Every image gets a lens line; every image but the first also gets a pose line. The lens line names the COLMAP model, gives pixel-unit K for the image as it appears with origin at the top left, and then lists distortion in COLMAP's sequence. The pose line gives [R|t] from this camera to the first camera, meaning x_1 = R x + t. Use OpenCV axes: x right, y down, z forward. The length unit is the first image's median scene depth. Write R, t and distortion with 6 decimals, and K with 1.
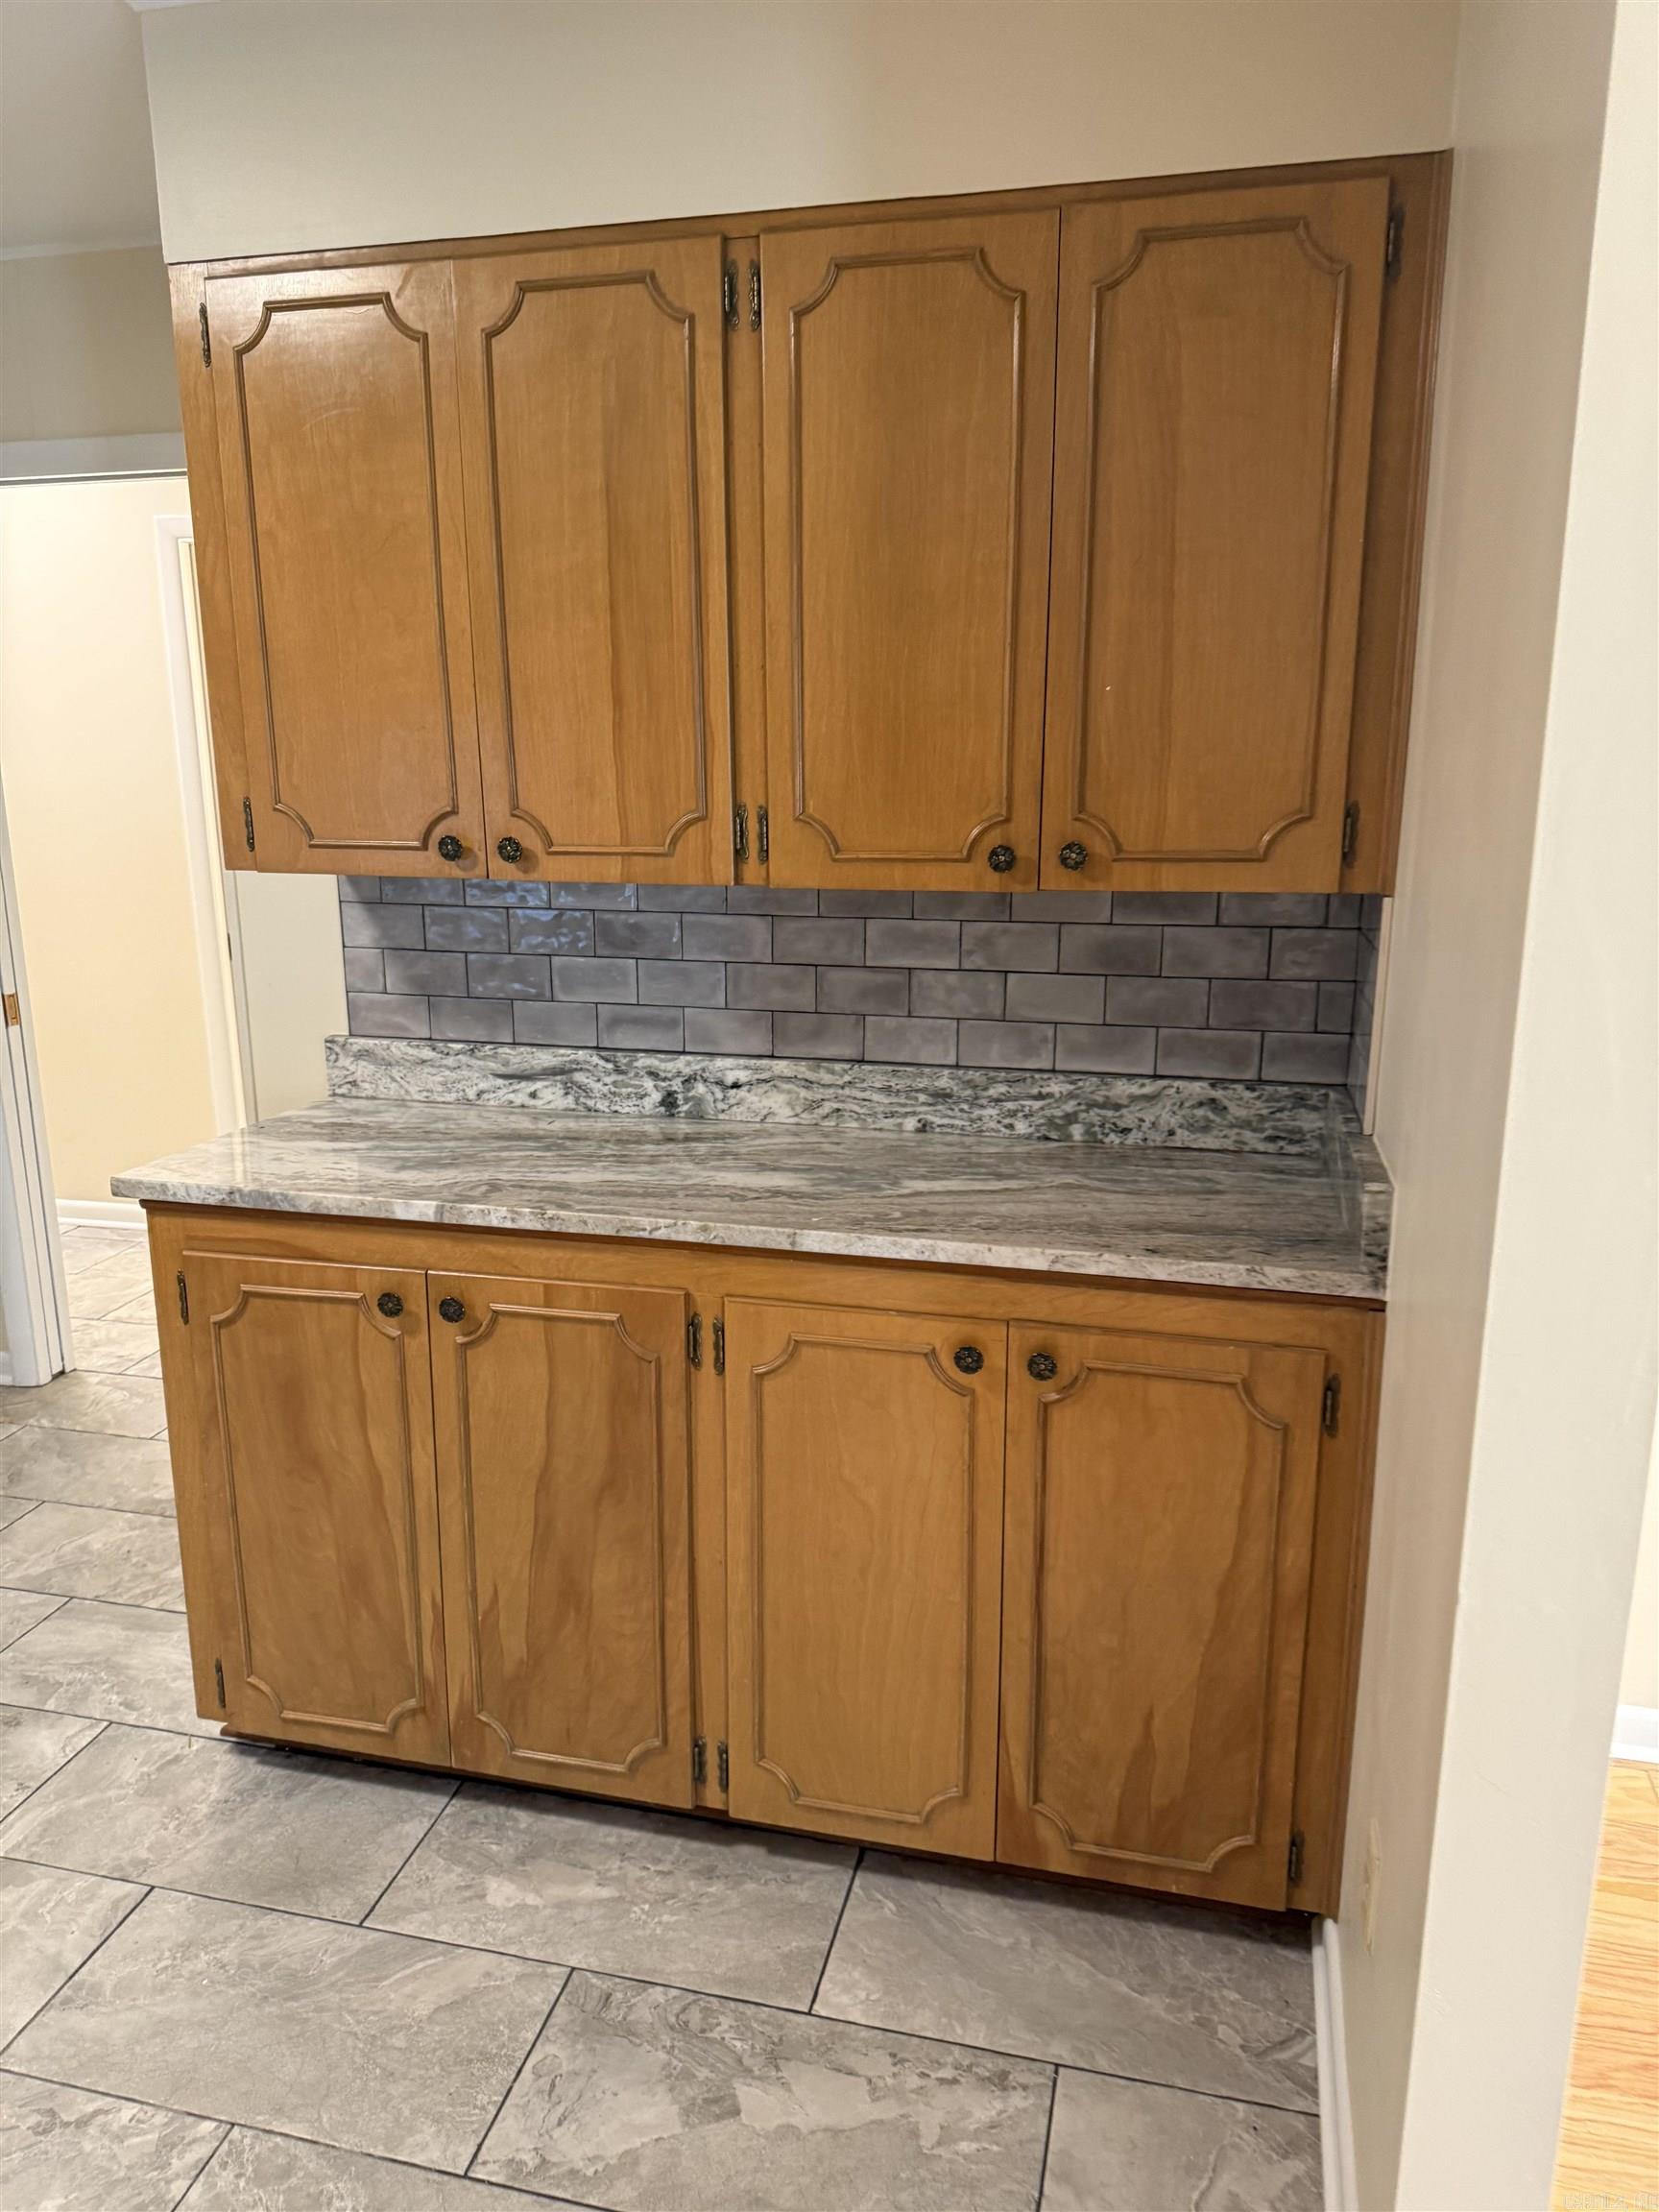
lens RADIAL K [[1556.0, 0, 799.7], [0, 1556.0, 1114.8], [0, 0, 1]] dist [0.073712, -0.070731]
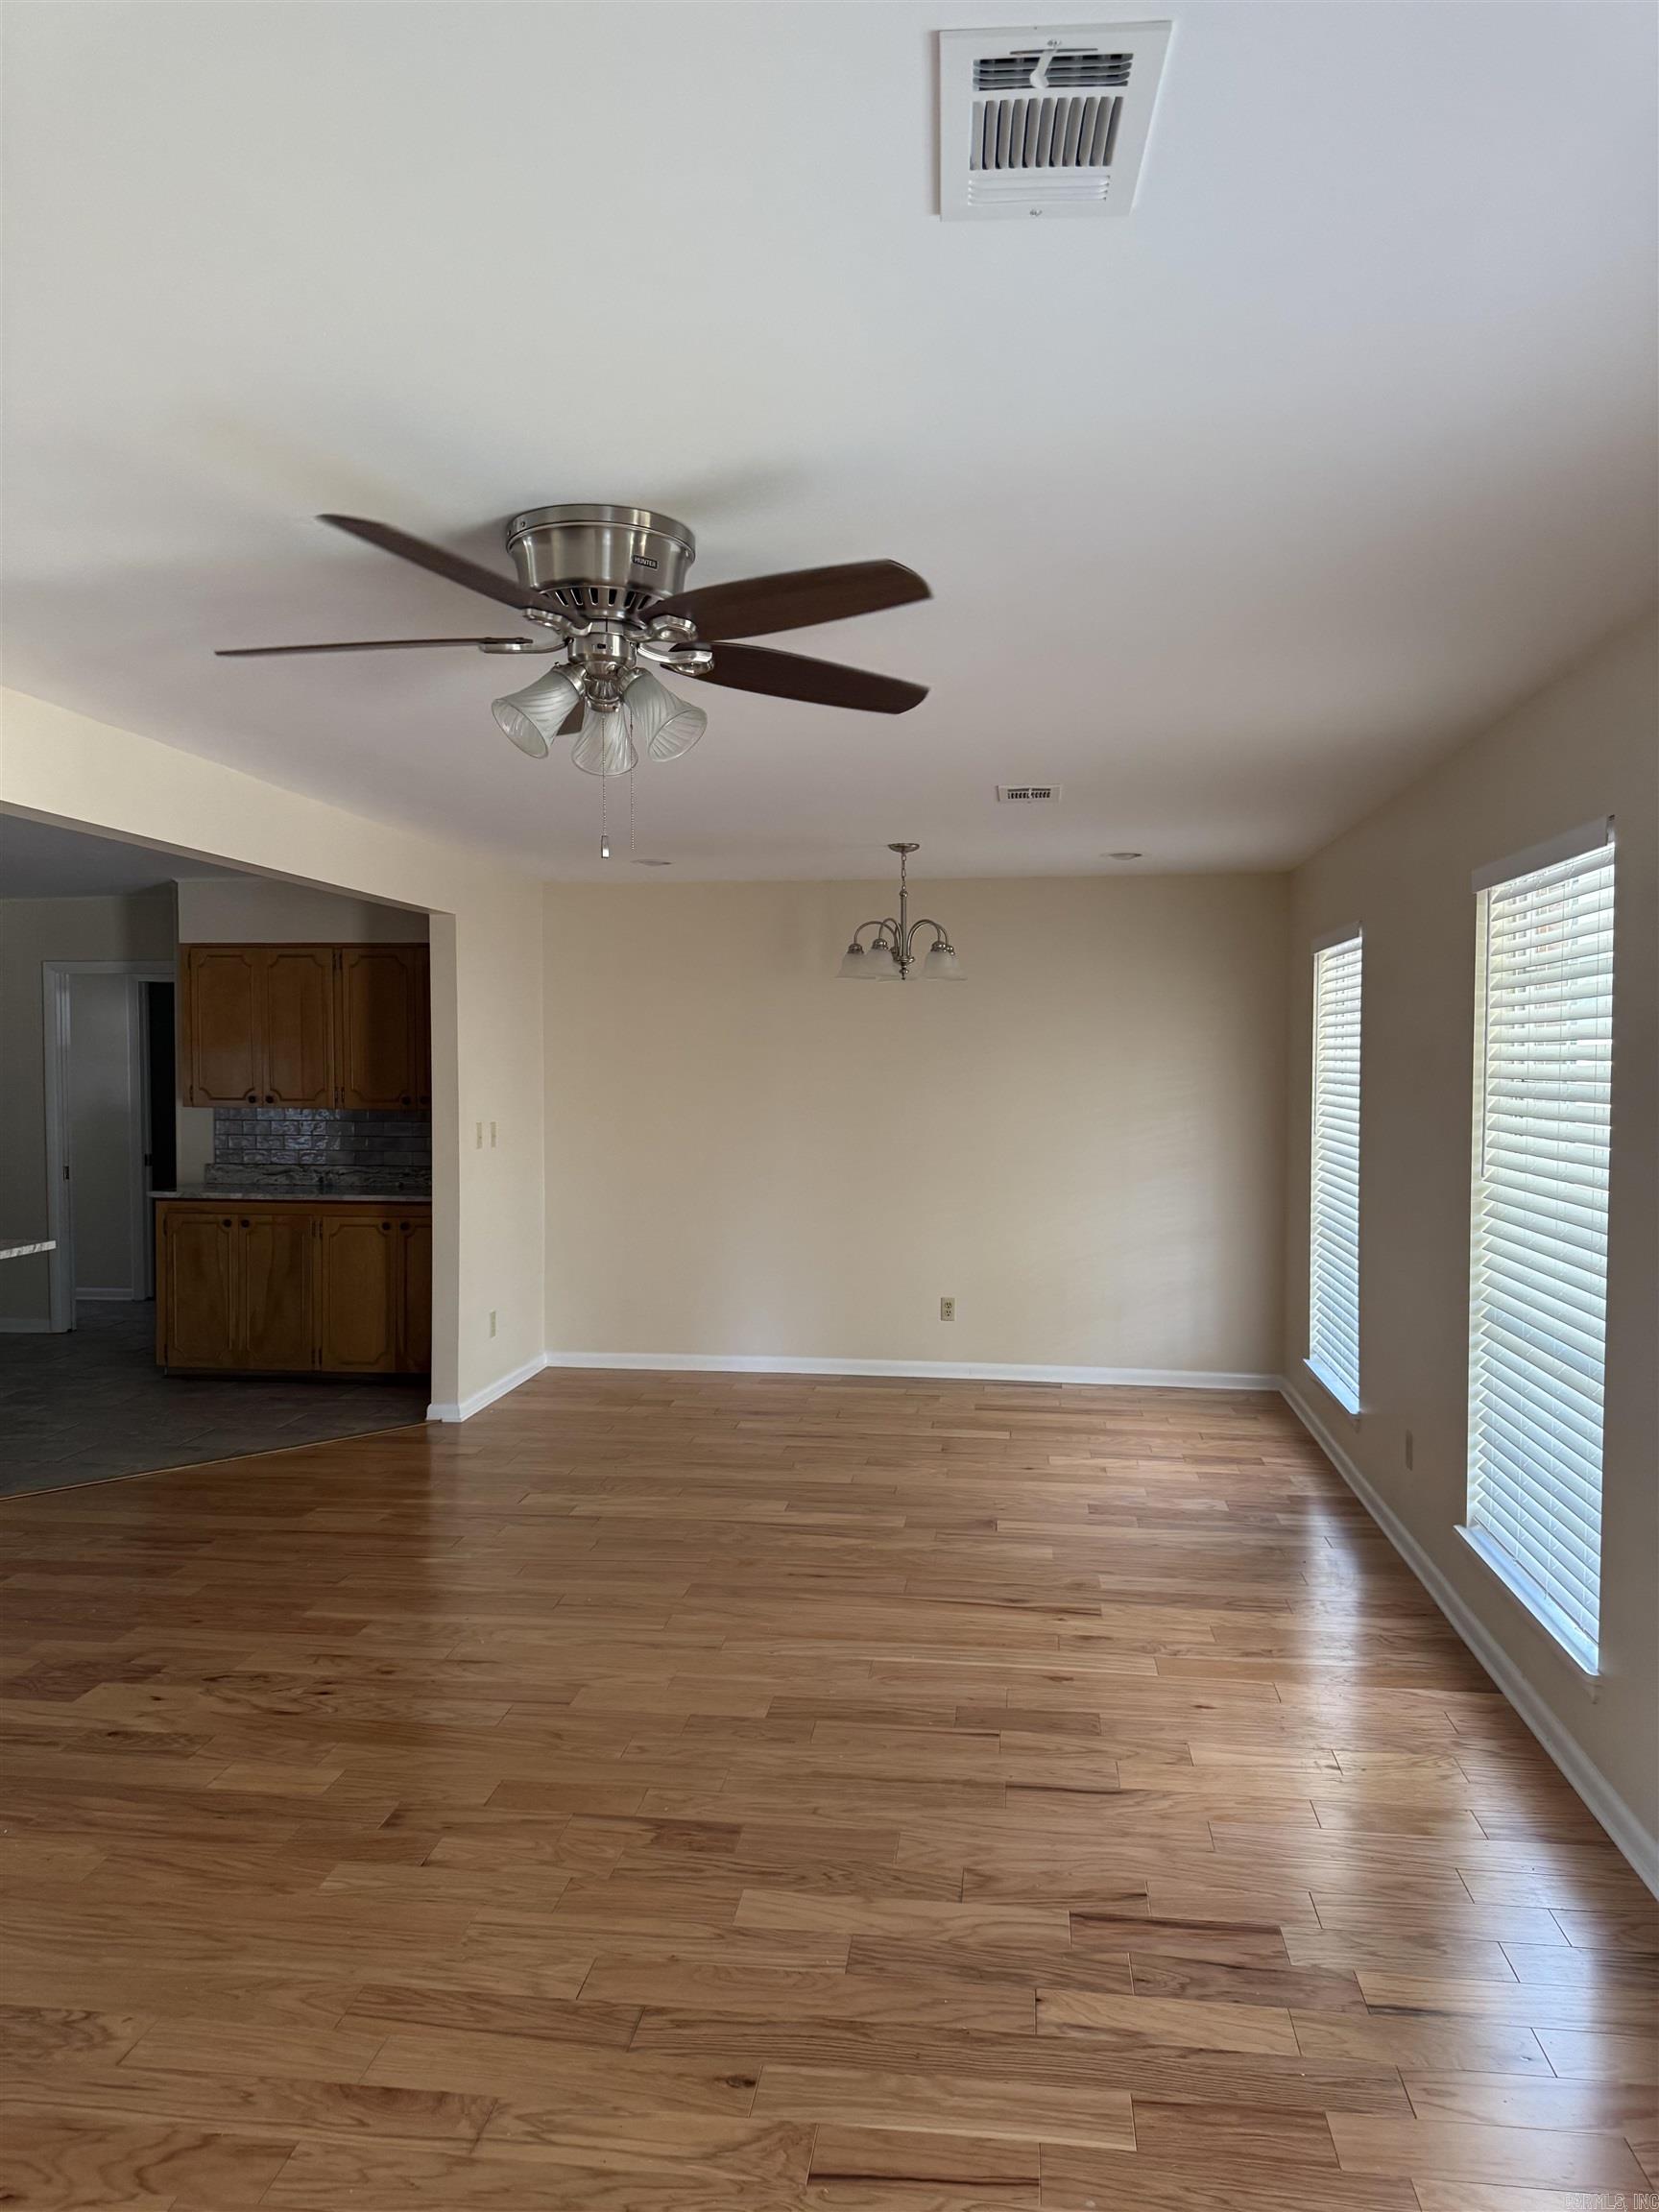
lens RADIAL K [[1556.0, 0, 840.2], [0, 1556.0, 1119.0], [0, 0, 1]] dist [0.073712, -0.070731]
pose [[0.991281, 0.002314, 0.131743, 0.639423], [0.022912, 0.981587, -0.189637, 0.588937], [-0.129756, 0.191002, 0.972976, -2.664981]]
